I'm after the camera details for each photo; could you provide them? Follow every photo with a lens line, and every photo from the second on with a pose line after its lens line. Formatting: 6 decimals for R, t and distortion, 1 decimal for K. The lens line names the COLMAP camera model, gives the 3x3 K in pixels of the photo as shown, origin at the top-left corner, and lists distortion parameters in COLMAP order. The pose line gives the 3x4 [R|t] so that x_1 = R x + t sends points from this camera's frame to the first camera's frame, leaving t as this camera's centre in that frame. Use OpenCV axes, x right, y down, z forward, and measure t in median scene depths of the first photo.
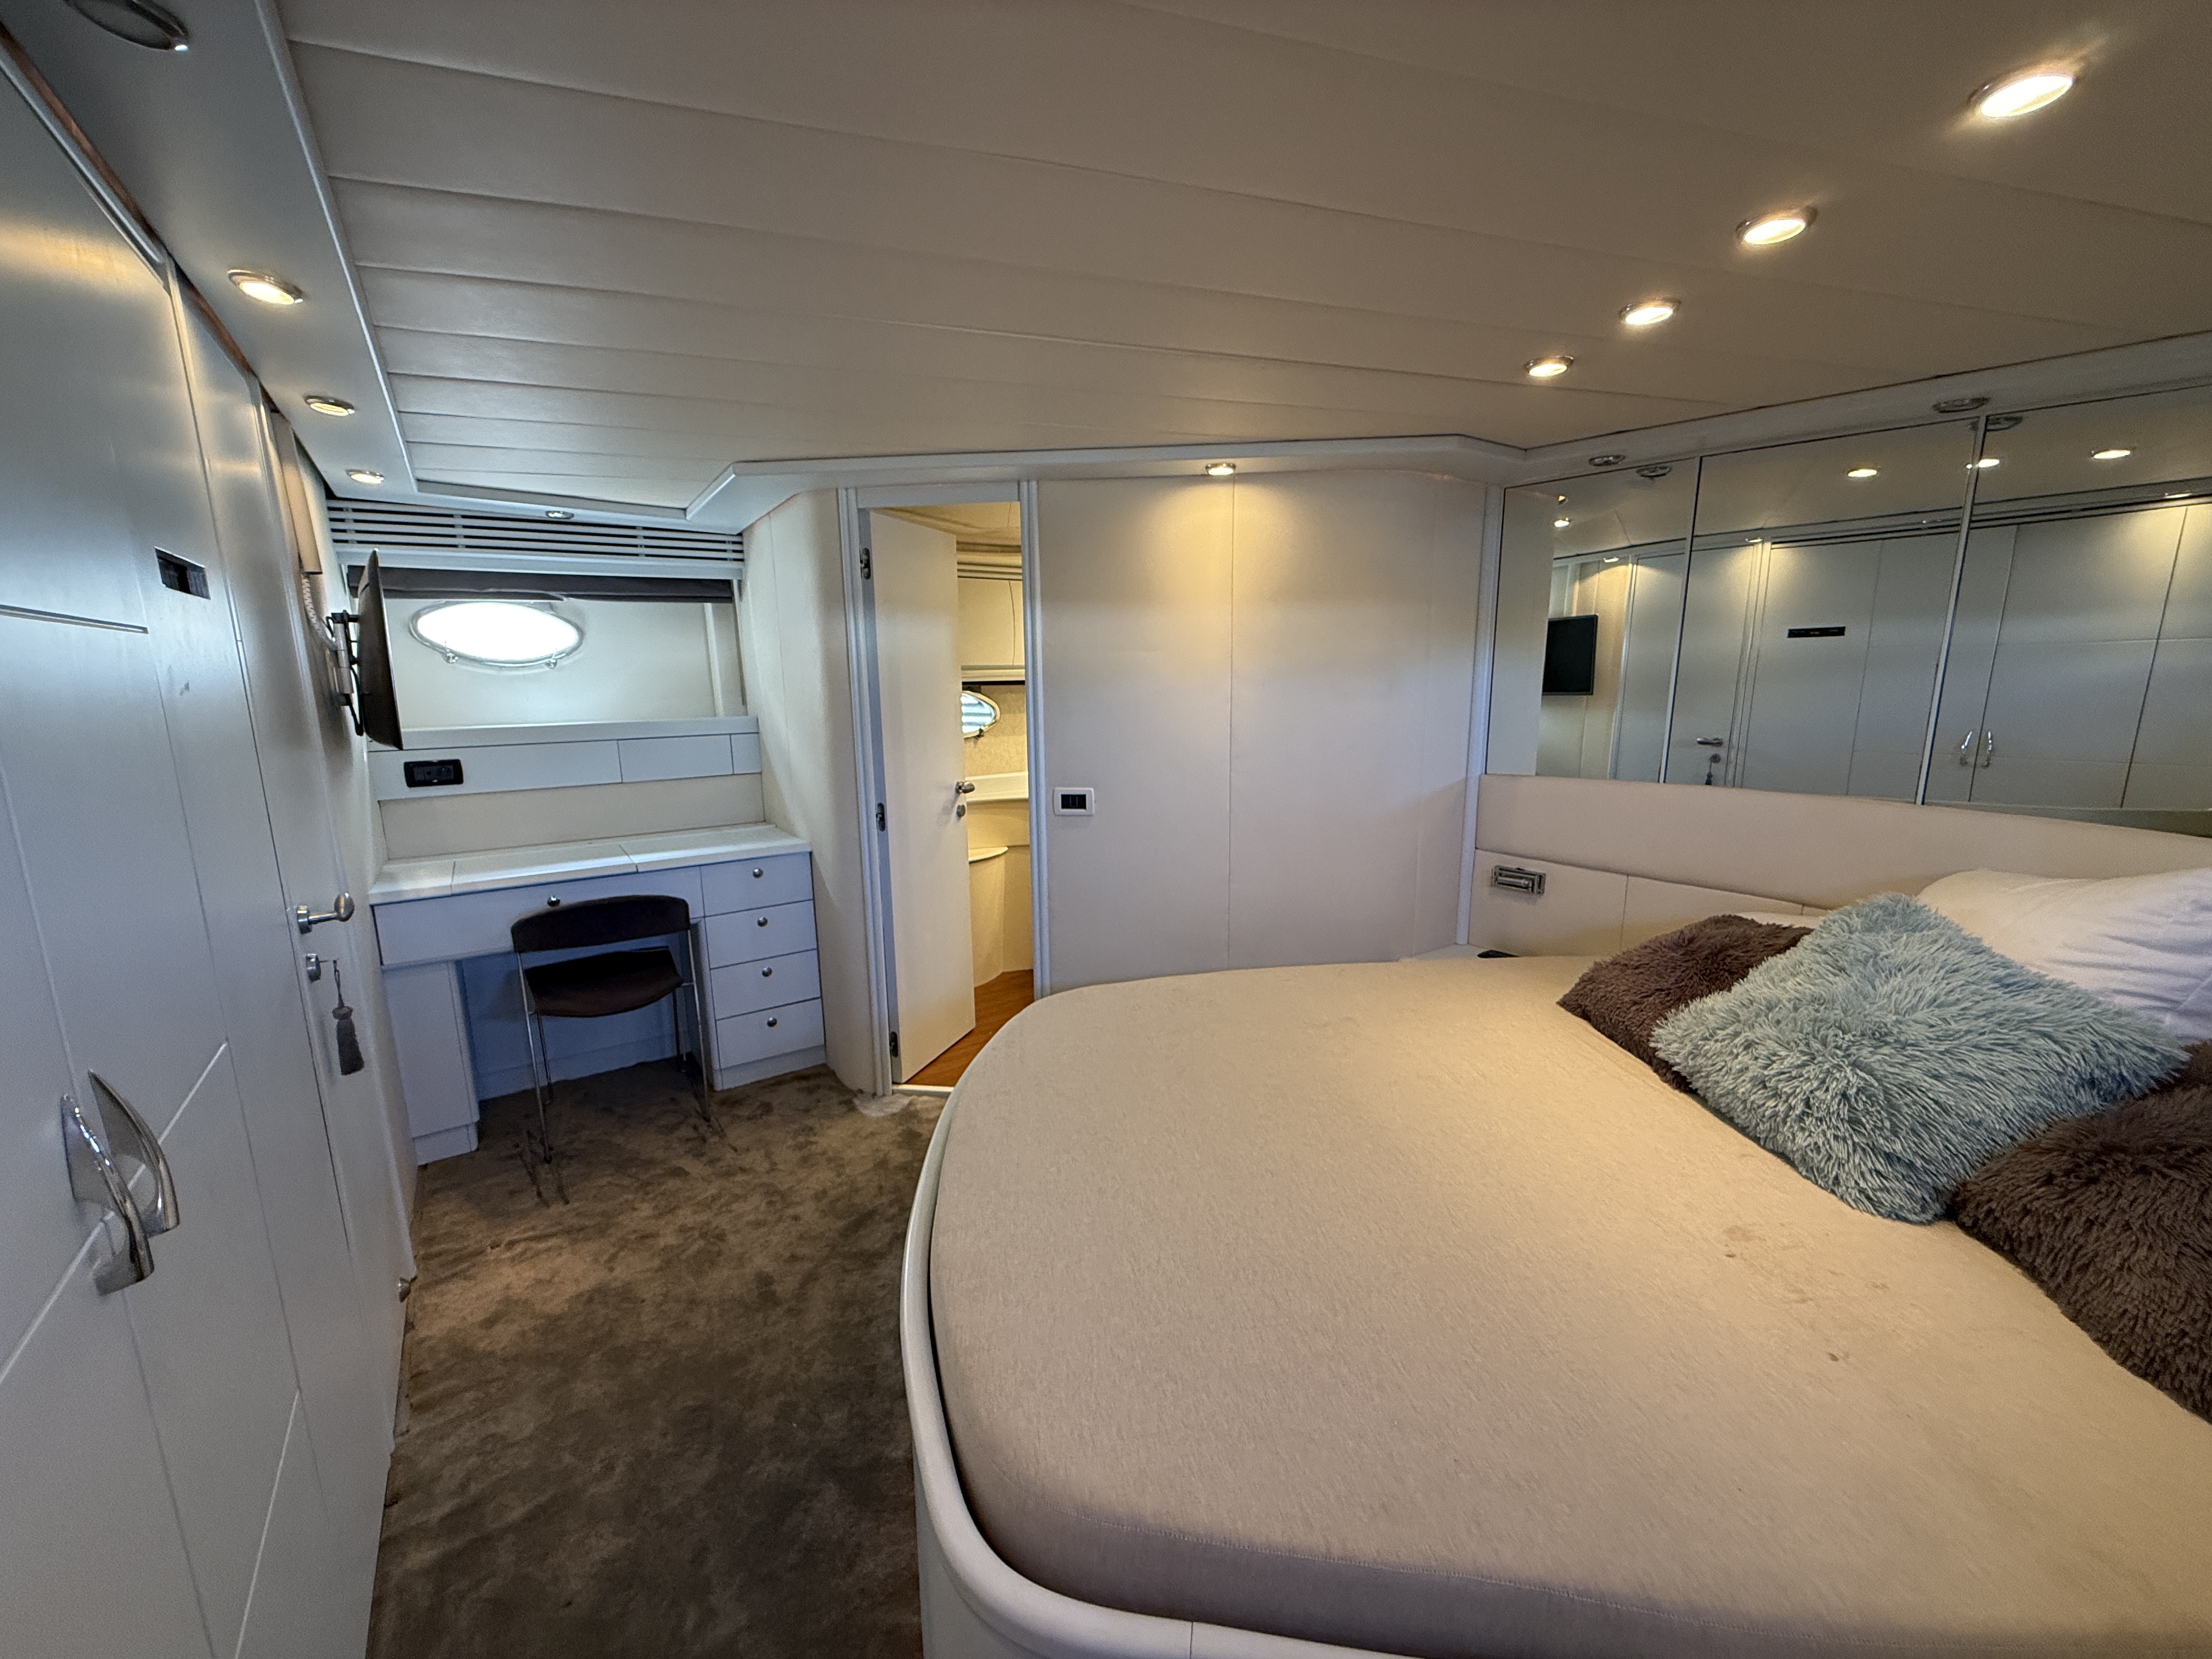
lens RADIAL K [[879.7, 0, 1100.4], [0, 879.7, 834.2], [0, 0, 1]] dist [-0.000743, -0.000368]
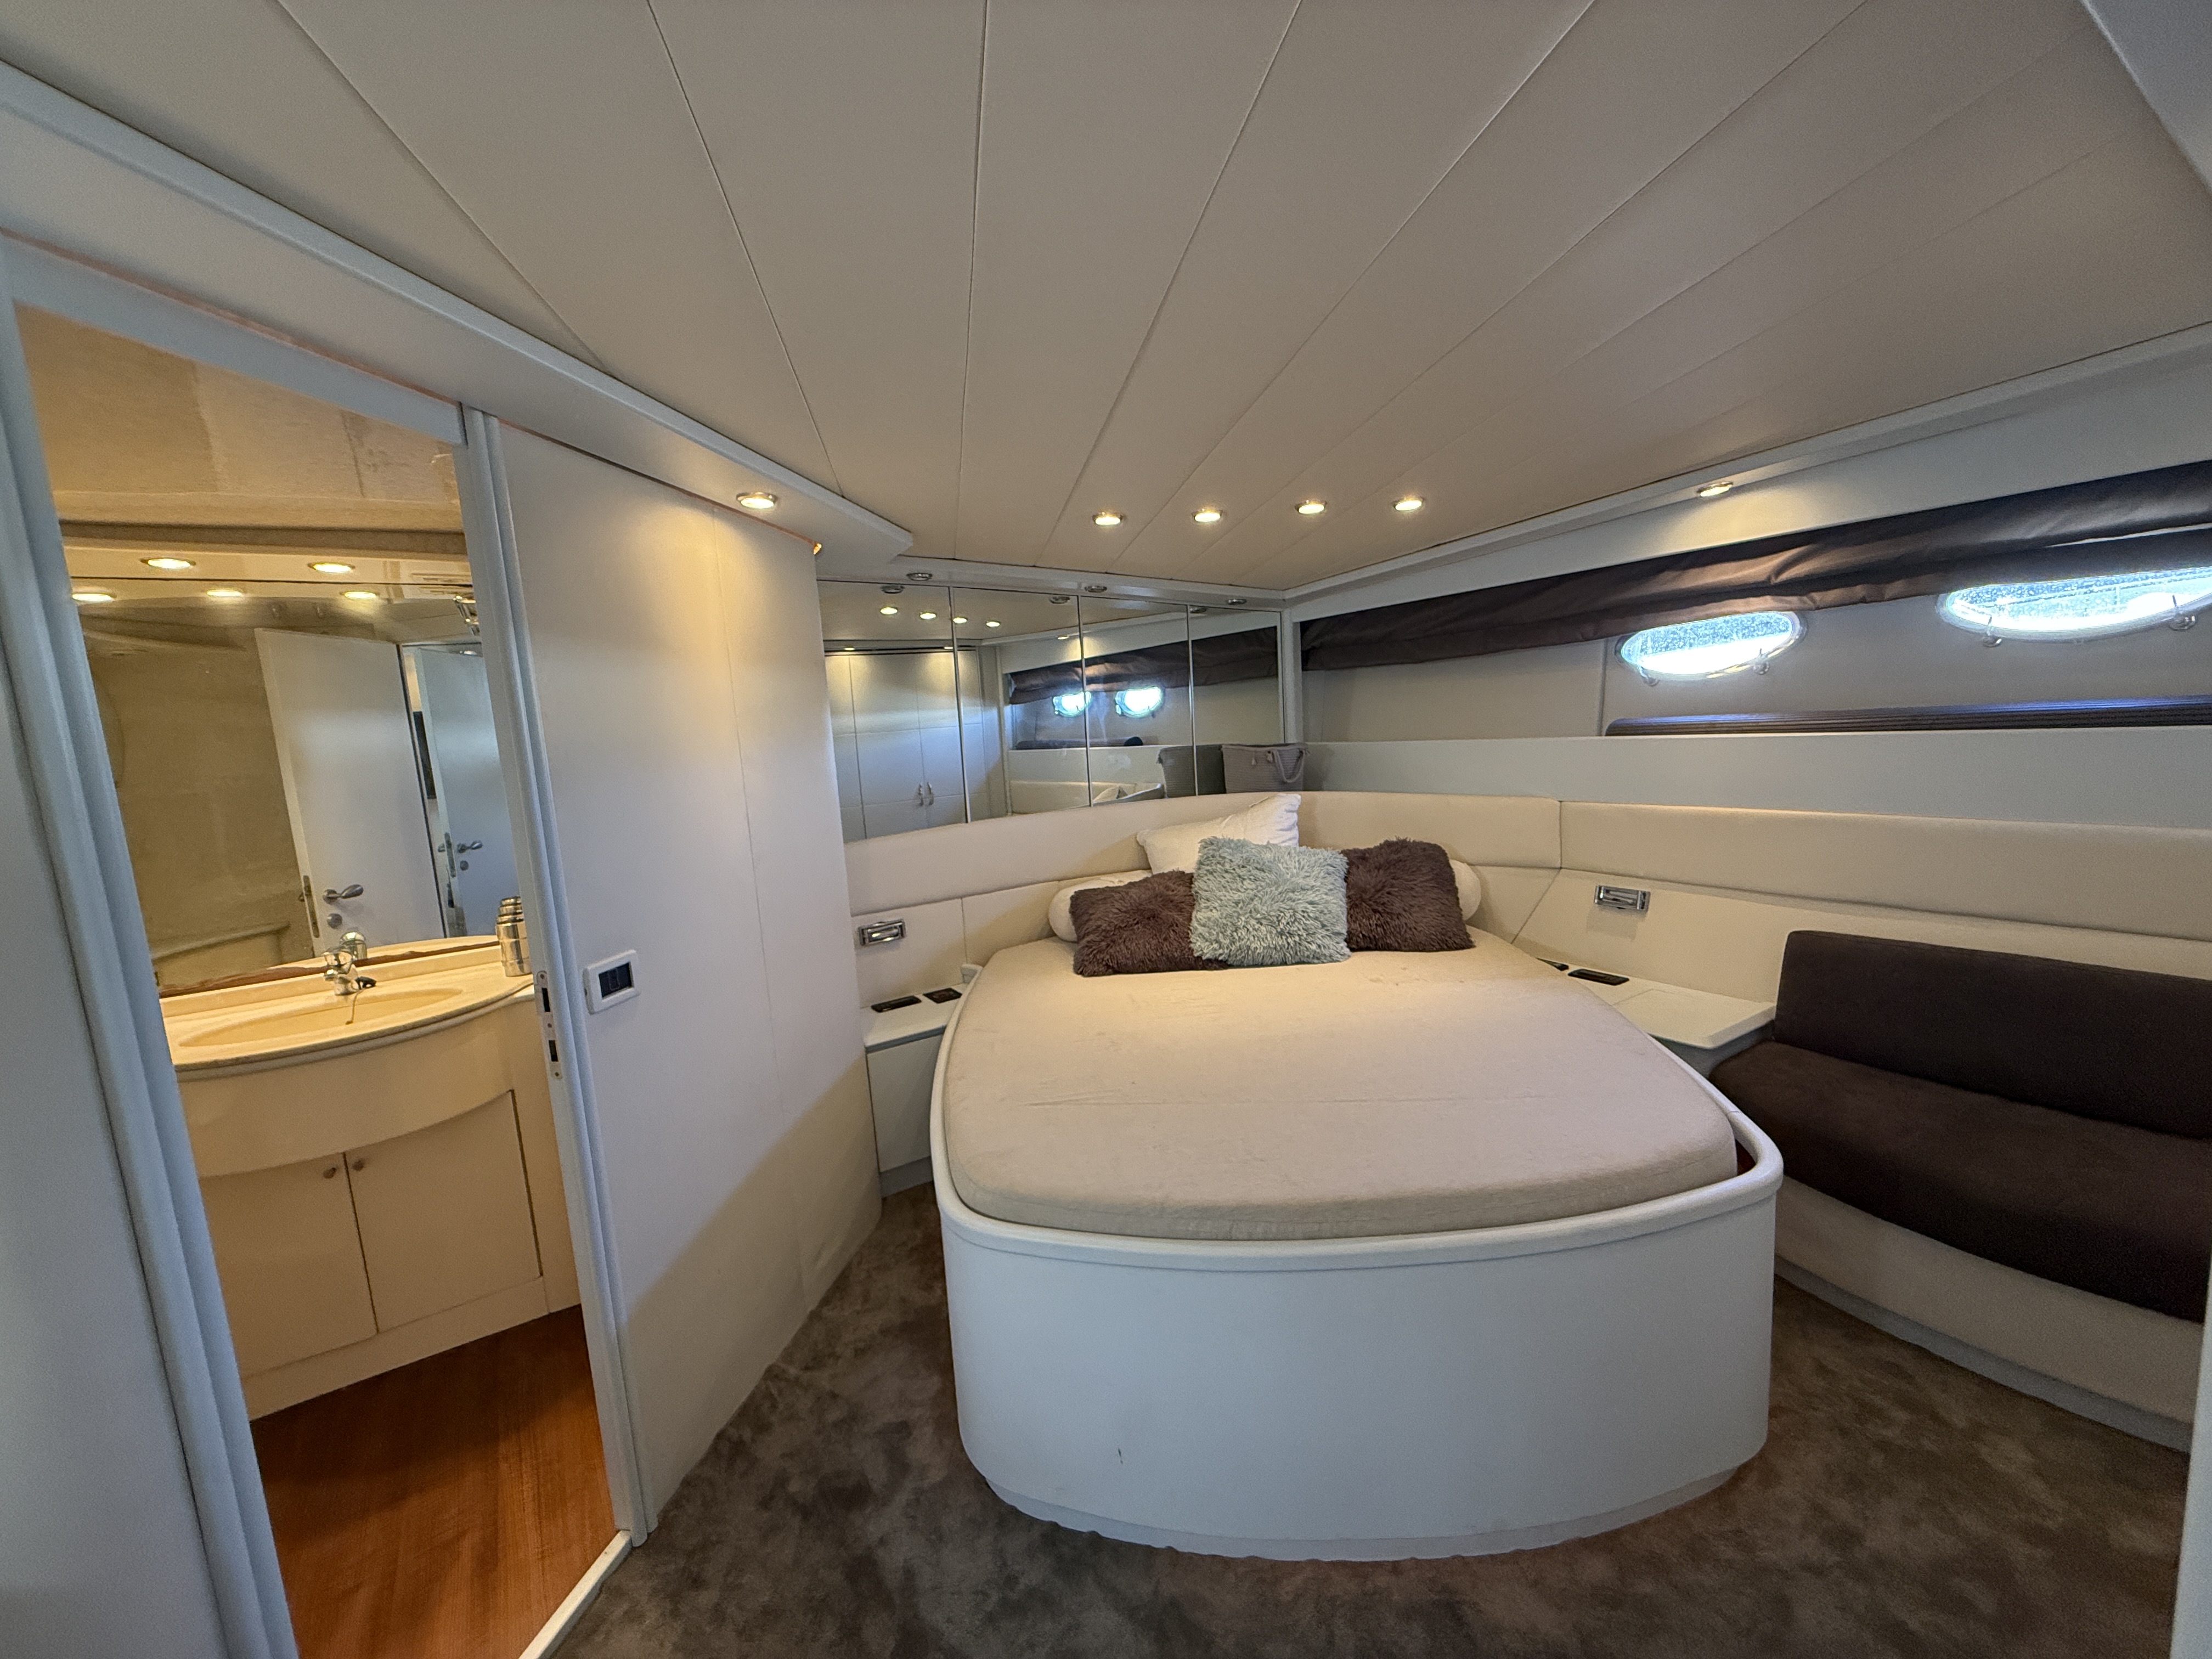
lens RADIAL K [[879.7, 0, 1100.4], [0, 879.7, 834.2], [0, 0, 1]] dist [-0.000743, -0.000368]
pose [[0.046141, -0.115964, 0.992181, -0.525640], [0.249620, 0.963067, 0.100953, -0.098010], [-0.967244, 0.243010, 0.073384, 0.559726]]
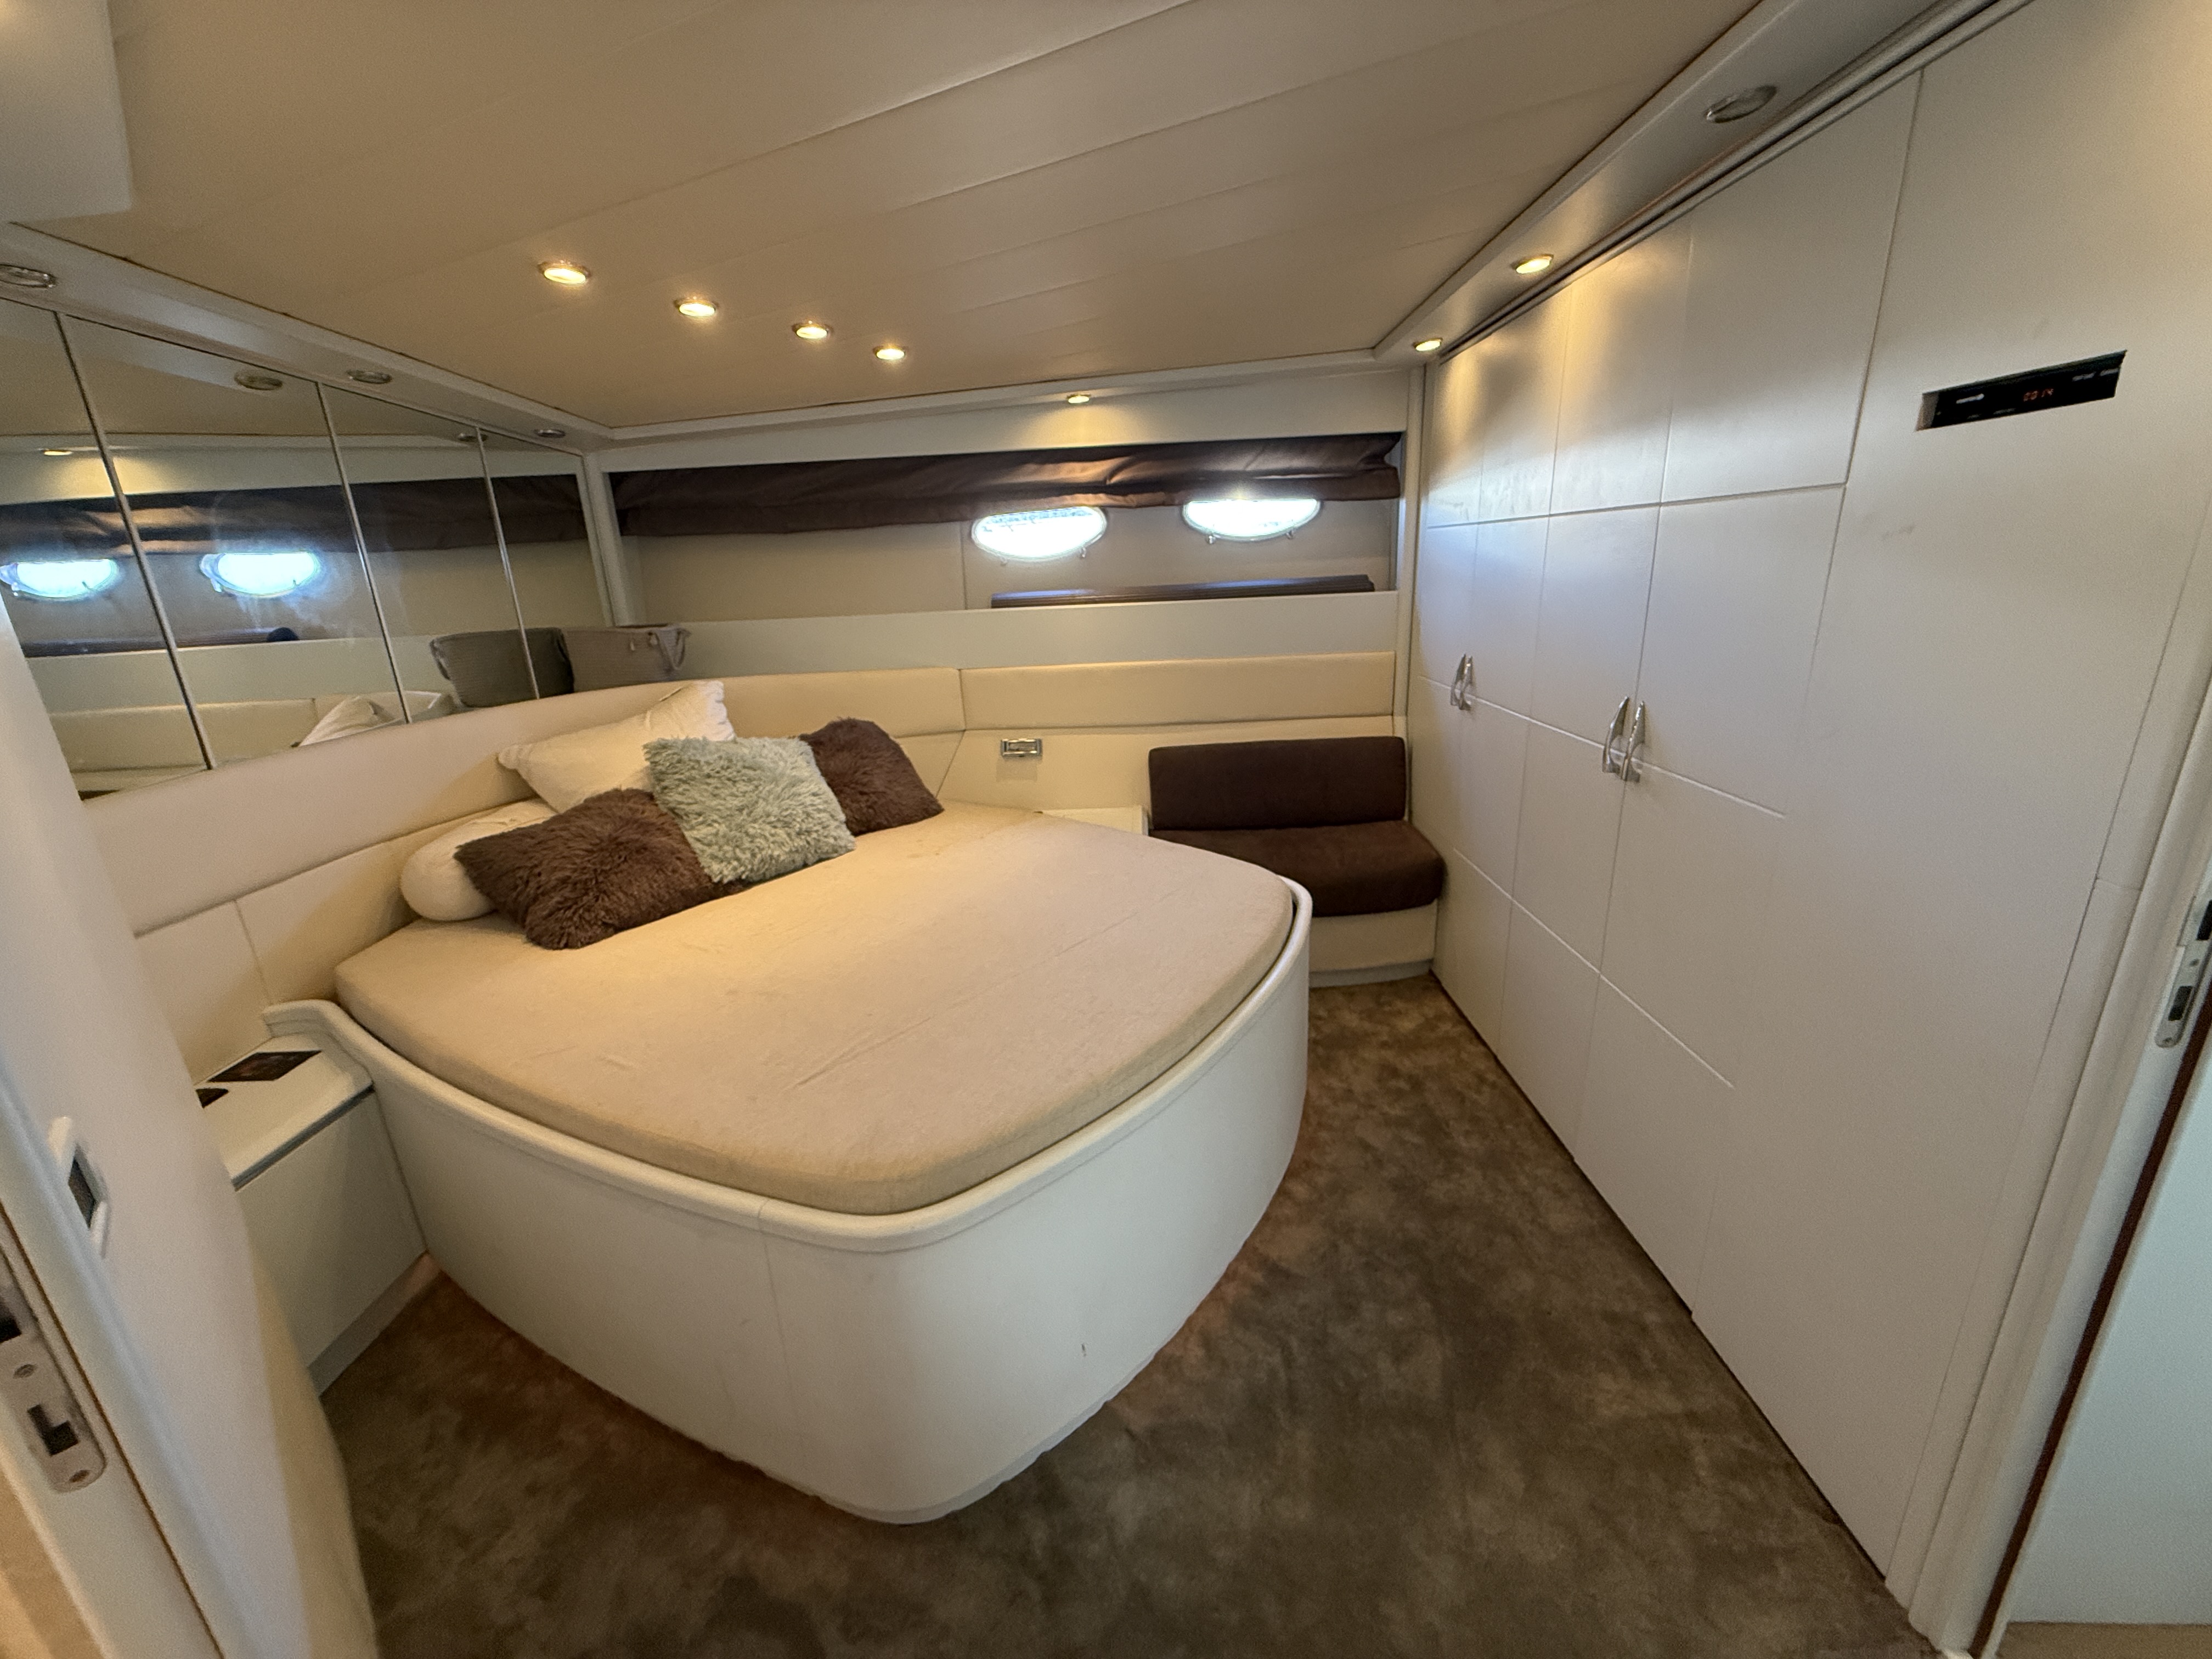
lens RADIAL K [[879.7, 0, 1100.4], [0, 879.7, 834.2], [0, 0, 1]] dist [-0.000743, -0.000368]
pose [[-0.801533, -0.126480, 0.584421, -0.326442], [0.167048, 0.891094, 0.421955, -0.154936], [-0.574143, 0.435837, -0.693113, 0.868845]]
